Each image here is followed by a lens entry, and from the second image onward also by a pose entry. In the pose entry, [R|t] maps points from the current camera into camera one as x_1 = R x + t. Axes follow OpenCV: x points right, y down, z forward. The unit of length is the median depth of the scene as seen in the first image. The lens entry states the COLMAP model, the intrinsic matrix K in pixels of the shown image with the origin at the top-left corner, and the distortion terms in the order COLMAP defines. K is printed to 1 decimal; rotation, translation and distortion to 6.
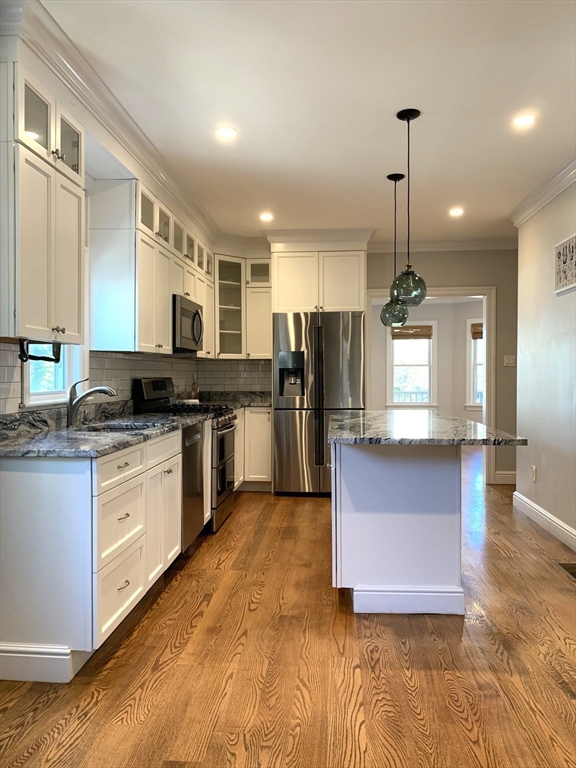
lens RADIAL K [[586.7, 0, 293.6], [0, 586.7, 384.2], [0, 0, 1]] dist [0.048304, -0.057077]
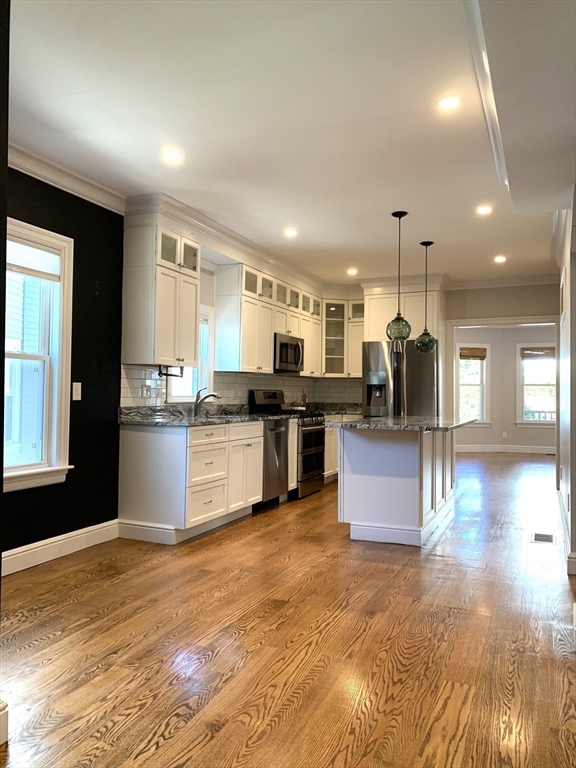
lens RADIAL K [[586.7, 0, 288.9], [0, 586.7, 381.6], [0, 0, 1]] dist [0.048304, -0.057077]
pose [[0.942564, 0.003036, -0.334012, 0.350980], [-0.016605, 0.999148, -0.037777, 0.026082], [0.333612, 0.041153, 0.941812, -0.398594]]
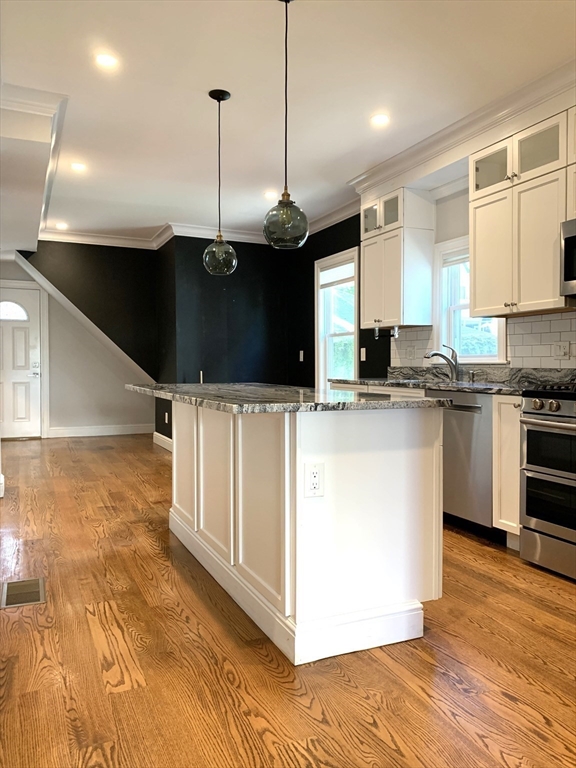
lens RADIAL K [[586.7, 0, 291.2], [0, 586.7, 383.8], [0, 0, 1]] dist [0.048304, -0.057077]
pose [[-0.875475, 0.016230, -0.482990, 0.495945], [-0.008497, 0.998764, 0.048963, 0.013139], [0.483188, 0.046970, -0.874256, 1.653326]]
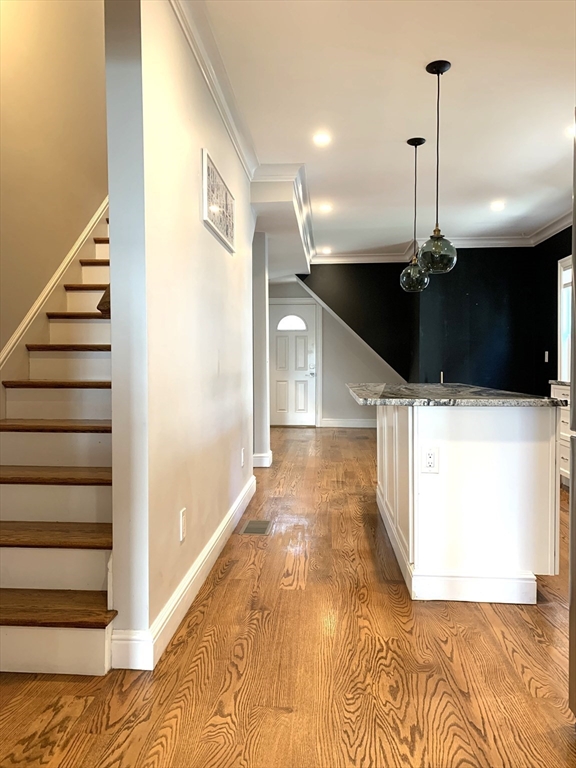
lens RADIAL K [[586.7, 0, 290.2], [0, 586.7, 384.3], [0, 0, 1]] dist [0.048304, -0.057077]
pose [[-0.999978, 0.006231, -0.002475, 0.417204], [0.006092, 0.998605, 0.052440, 0.004973], [0.002799, 0.052424, -0.998621, 1.814642]]
